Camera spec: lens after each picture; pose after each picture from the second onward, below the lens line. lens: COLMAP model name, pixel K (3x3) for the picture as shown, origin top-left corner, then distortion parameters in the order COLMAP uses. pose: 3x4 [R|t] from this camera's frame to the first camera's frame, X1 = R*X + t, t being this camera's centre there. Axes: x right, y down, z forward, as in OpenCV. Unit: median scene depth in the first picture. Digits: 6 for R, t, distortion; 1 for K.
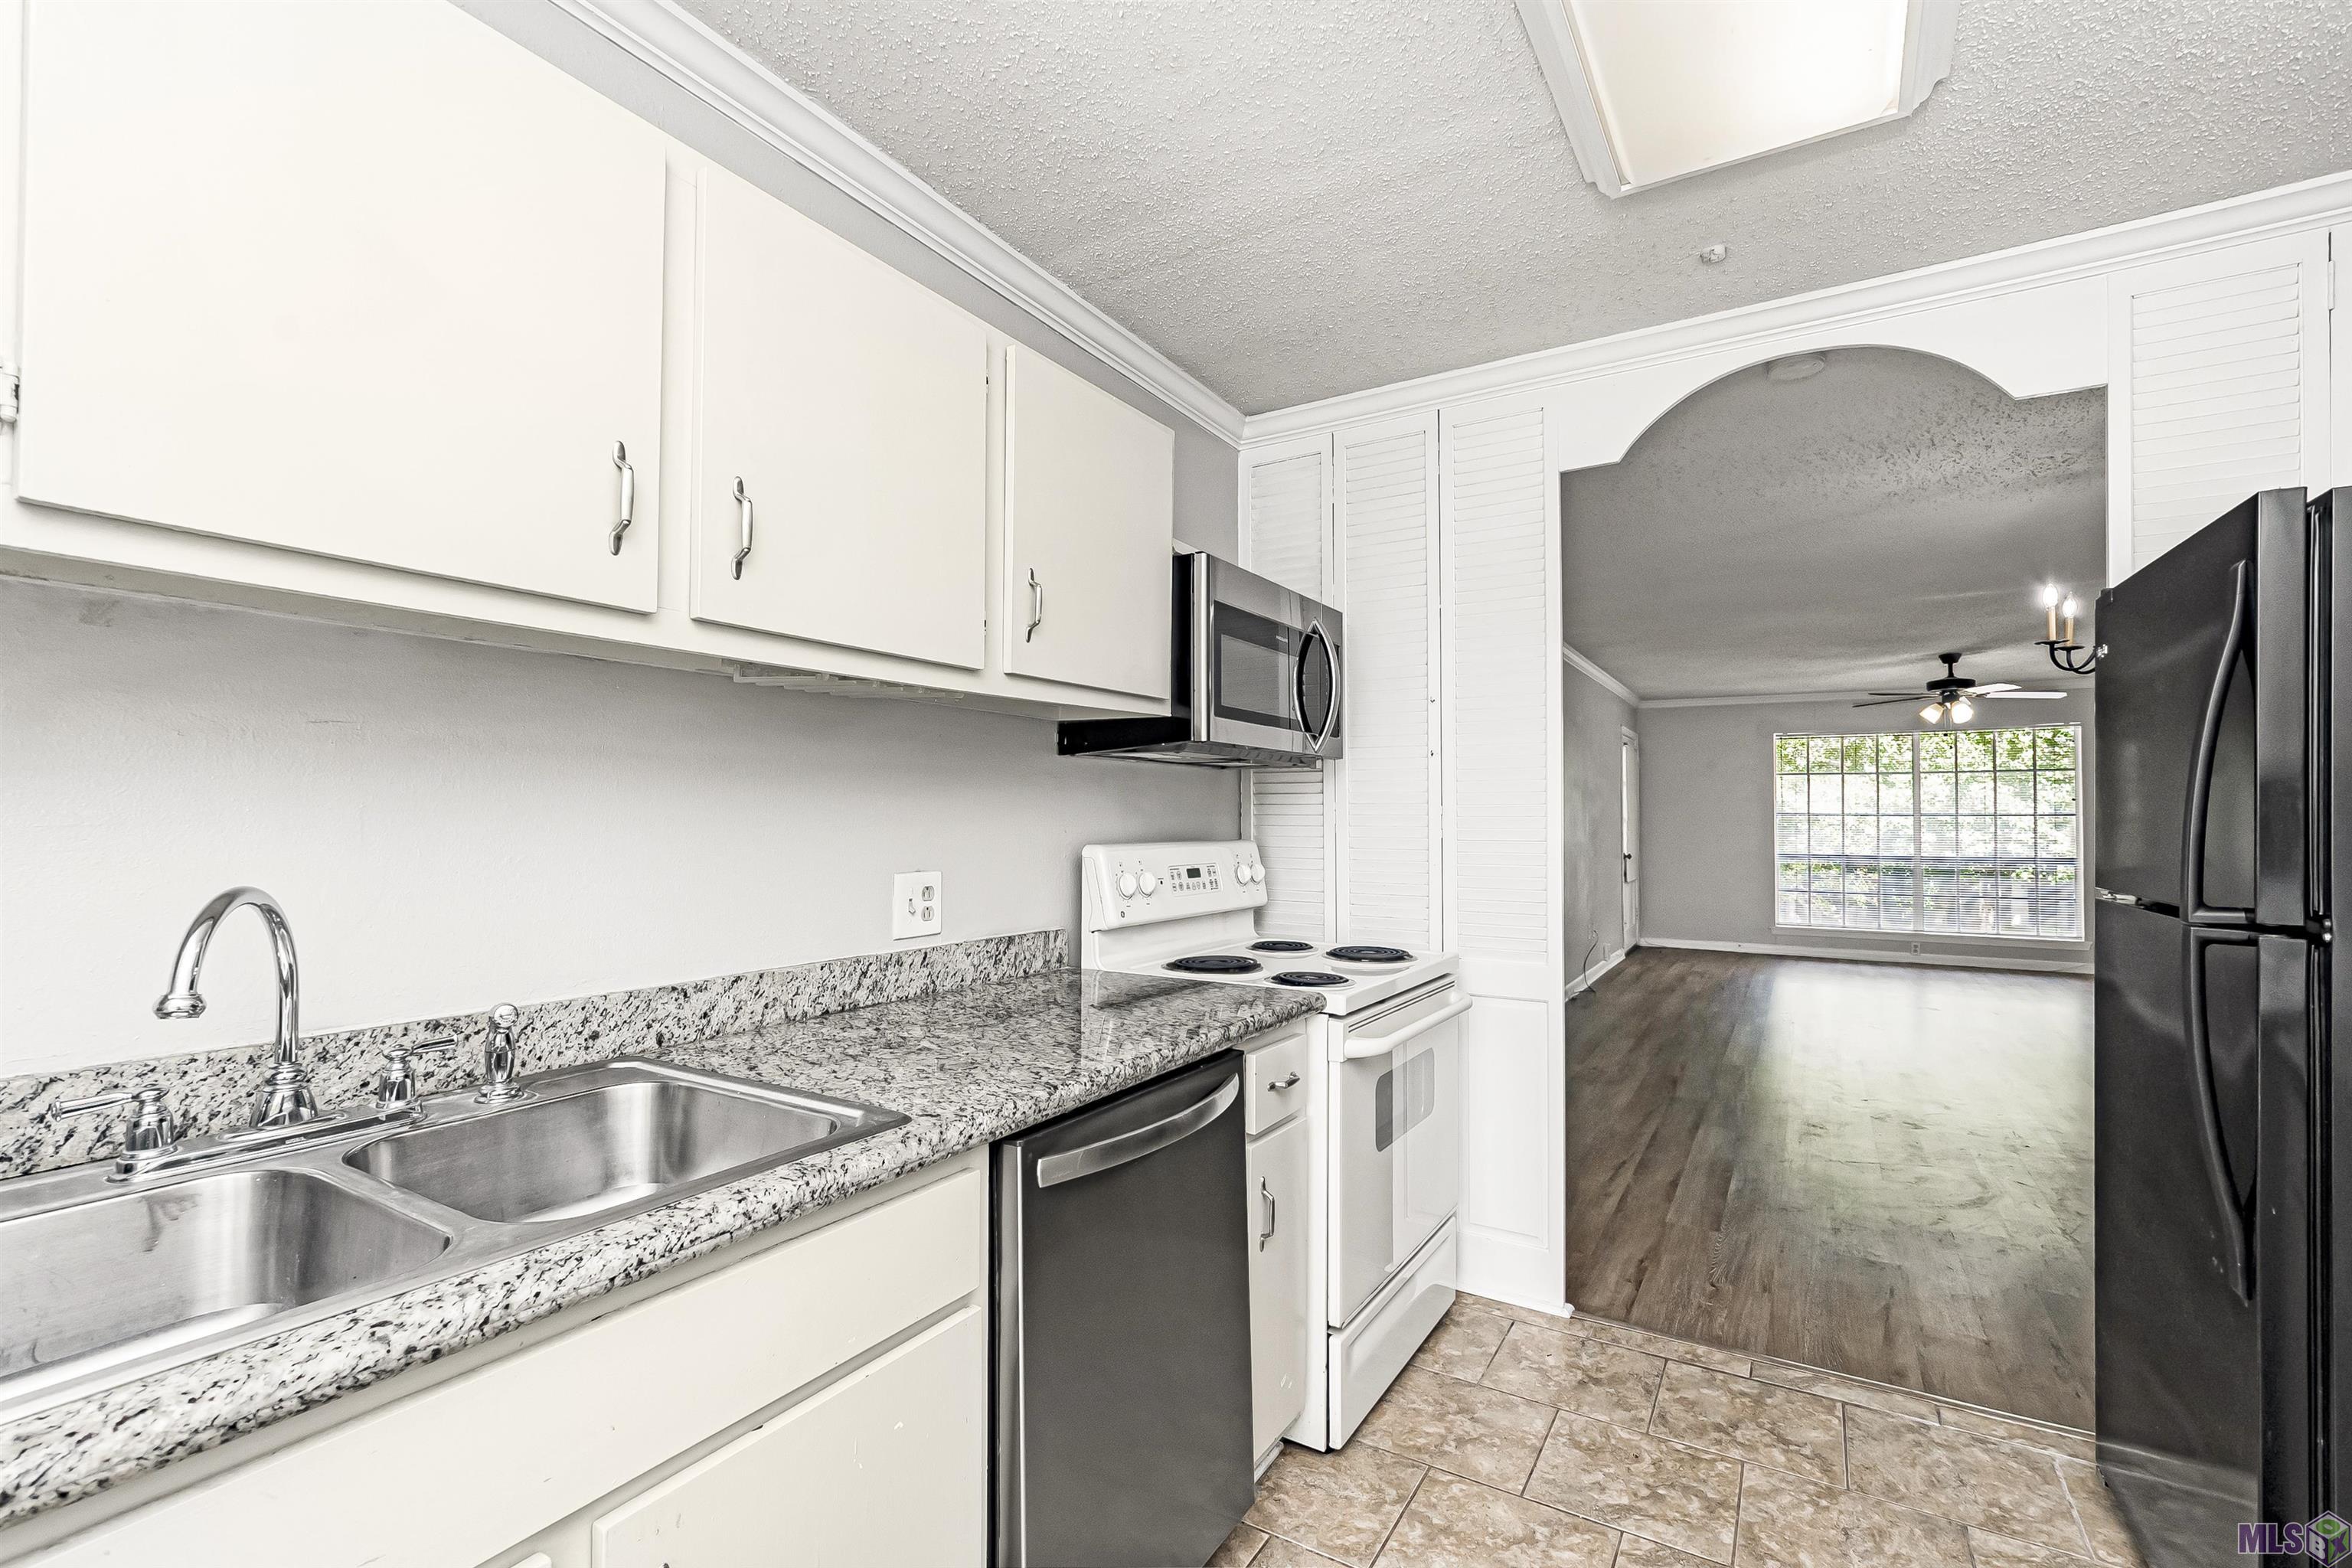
lens RADIAL K [[1049.1, 0, 1176.0], [0, 1049.1, 784.0], [0, 0, 1]] dist [-0.002486, 0.000052]
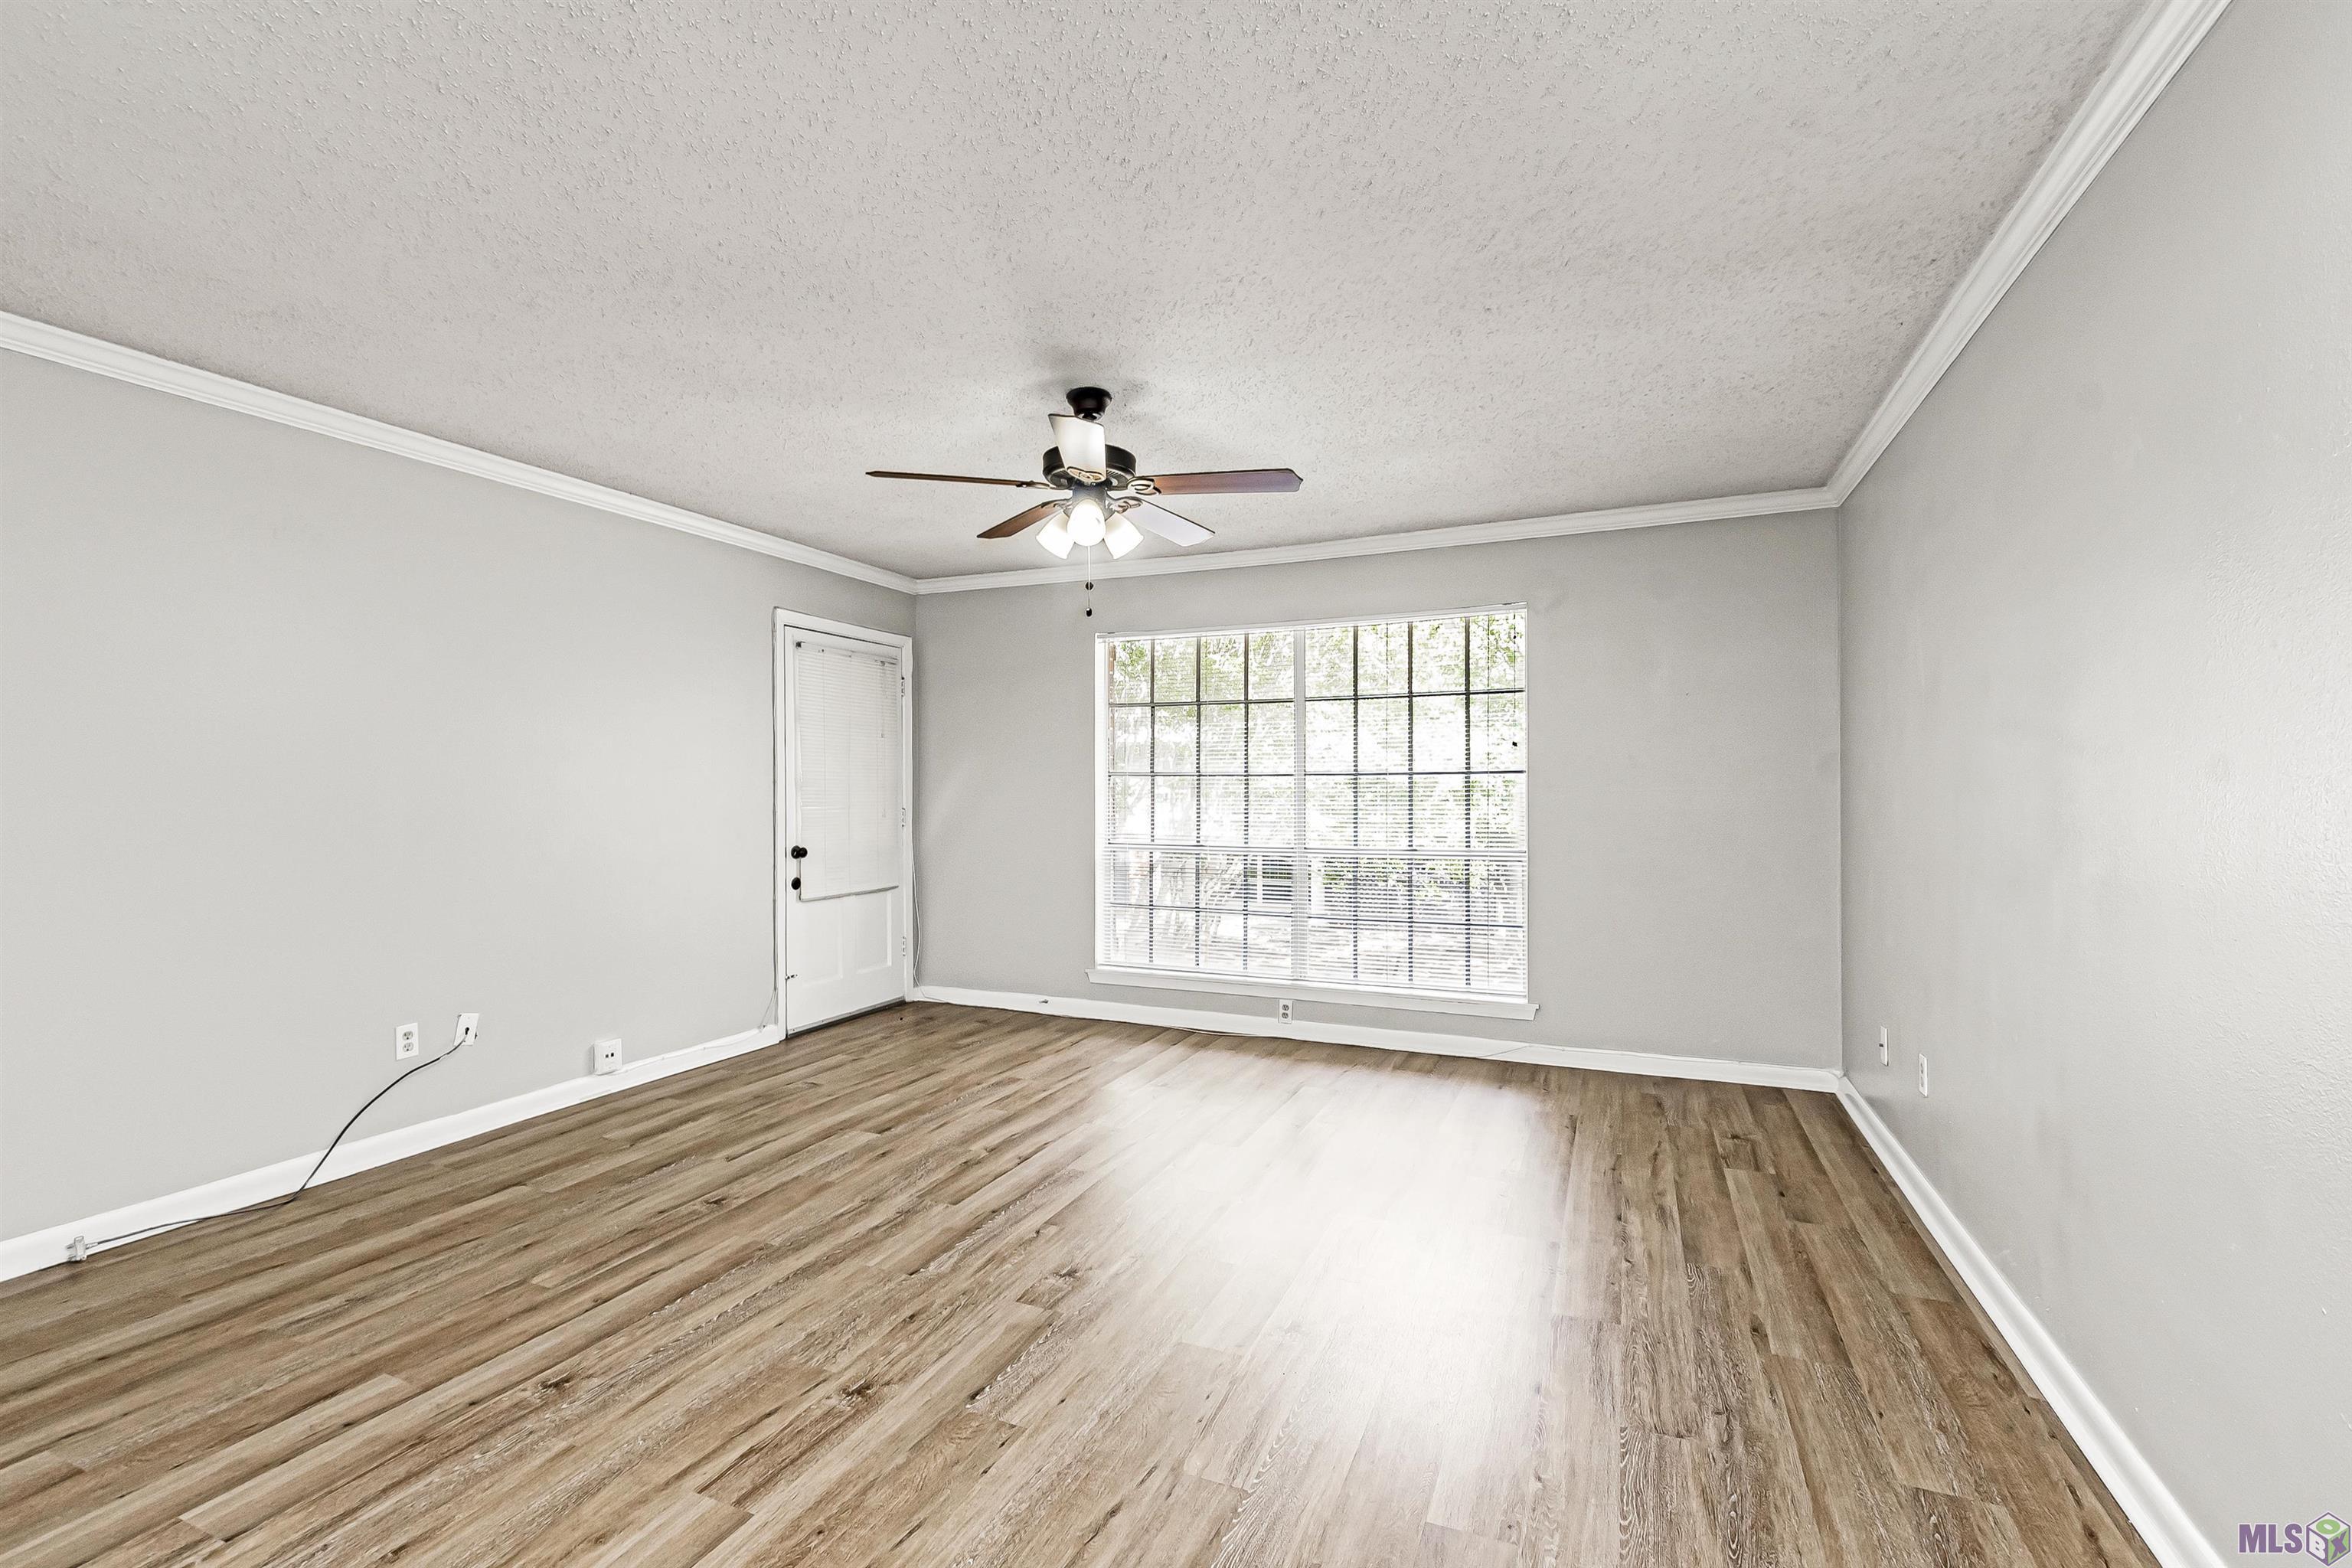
lens RADIAL K [[1014.3, 0, 1176.0], [0, 1014.3, 784.0], [0, 0, 1]] dist [-0.036959, -0.000043]
pose [[0.990258, -0.001729, 0.139235, 0.539310], [-0.002817, 0.999469, 0.032450, 0.016495], [-0.139217, -0.032526, 0.989728, 0.449150]]
